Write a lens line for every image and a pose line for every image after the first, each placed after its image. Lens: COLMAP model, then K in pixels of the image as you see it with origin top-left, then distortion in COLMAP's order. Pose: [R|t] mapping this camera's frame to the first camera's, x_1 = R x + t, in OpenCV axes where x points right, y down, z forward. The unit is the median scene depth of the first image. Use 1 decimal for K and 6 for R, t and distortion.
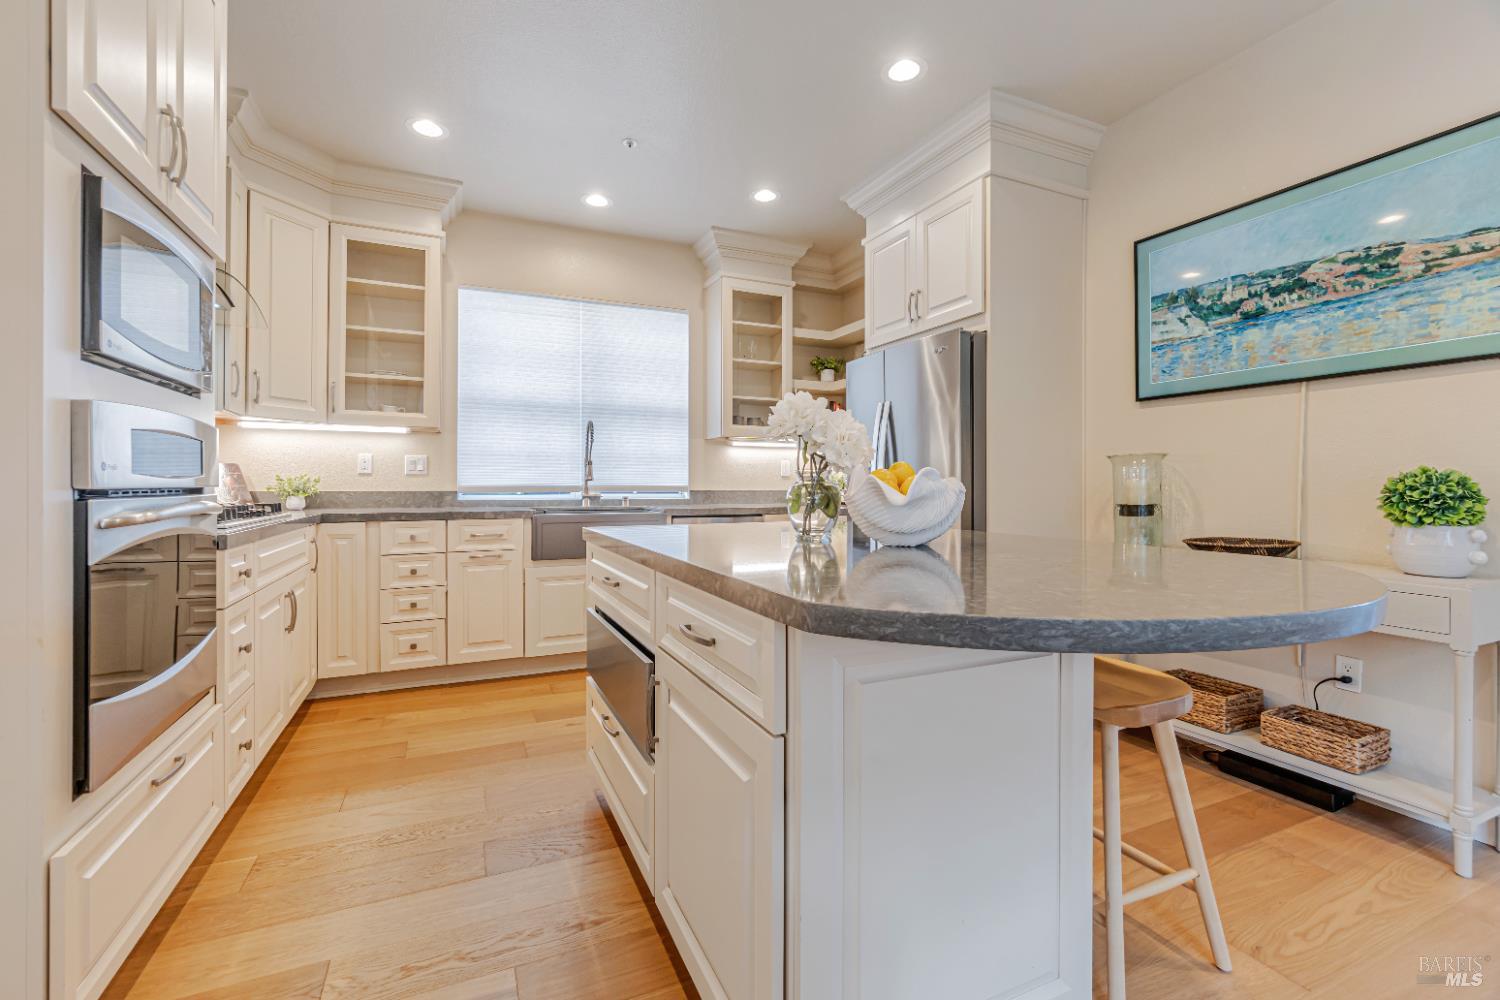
lens RADIAL K [[652.0, 0, 746.5], [0, 652.0, 486.2], [0, 0, 1]] dist [0.000514, 0.000100]
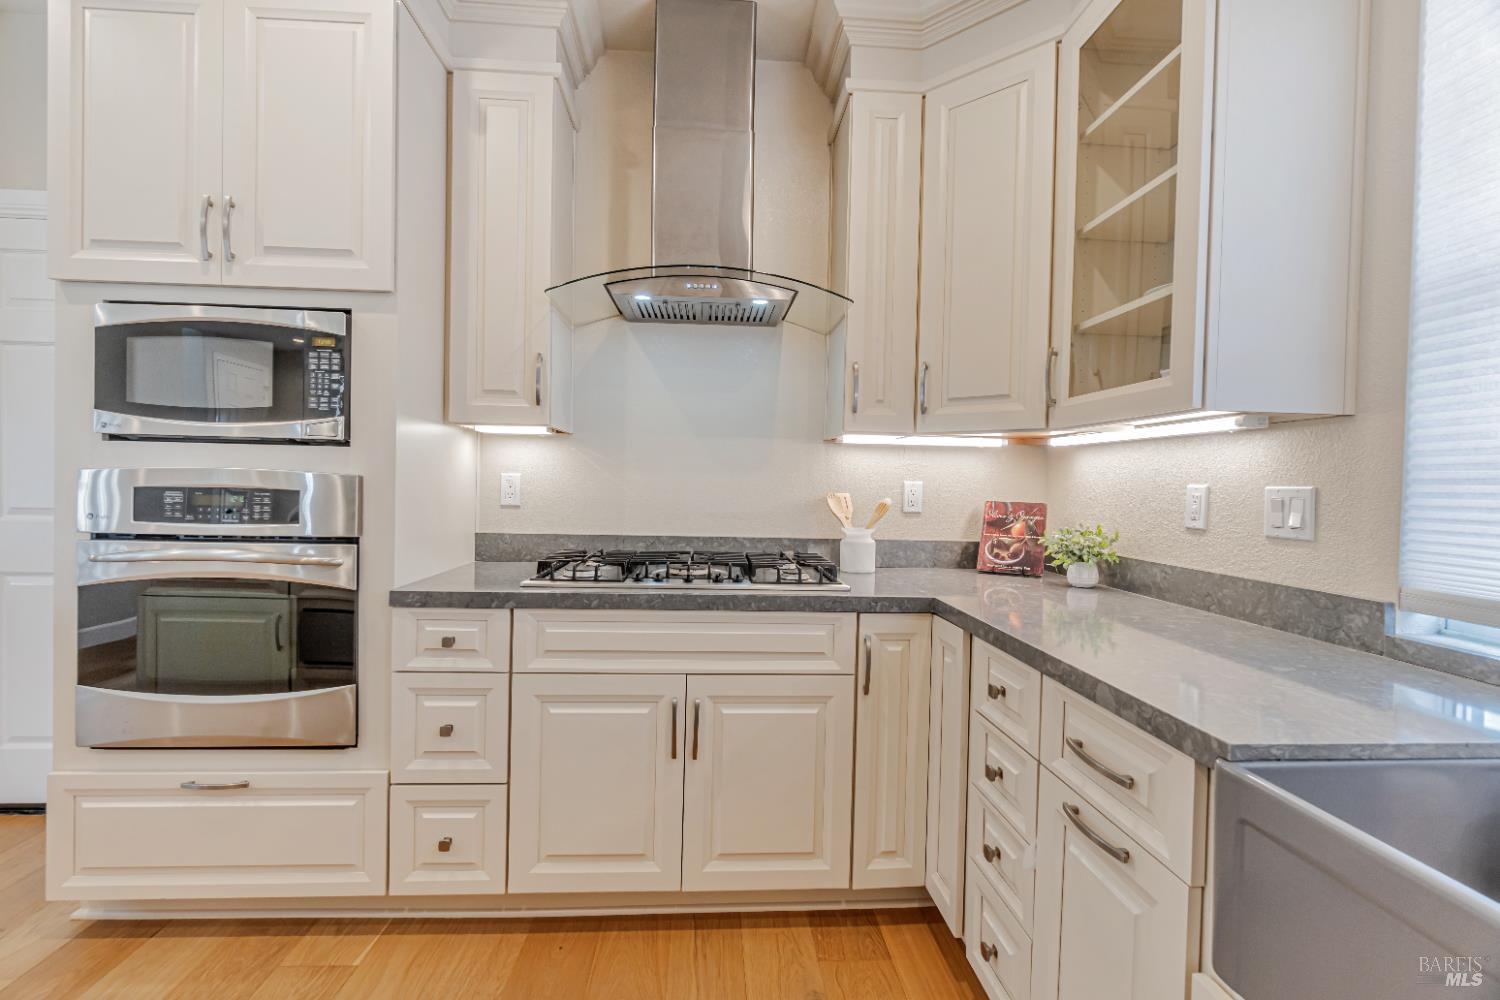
lens RADIAL K [[652.0, 0, 746.5], [0, 652.0, 486.2], [0, 0, 1]] dist [0.000514, 0.000100]
pose [[-0.355134, -0.003041, -0.934810, -0.058329], [-0.023707, 0.999702, 0.005754, -0.043219], [0.934515, 0.024205, -0.355100, 0.871128]]
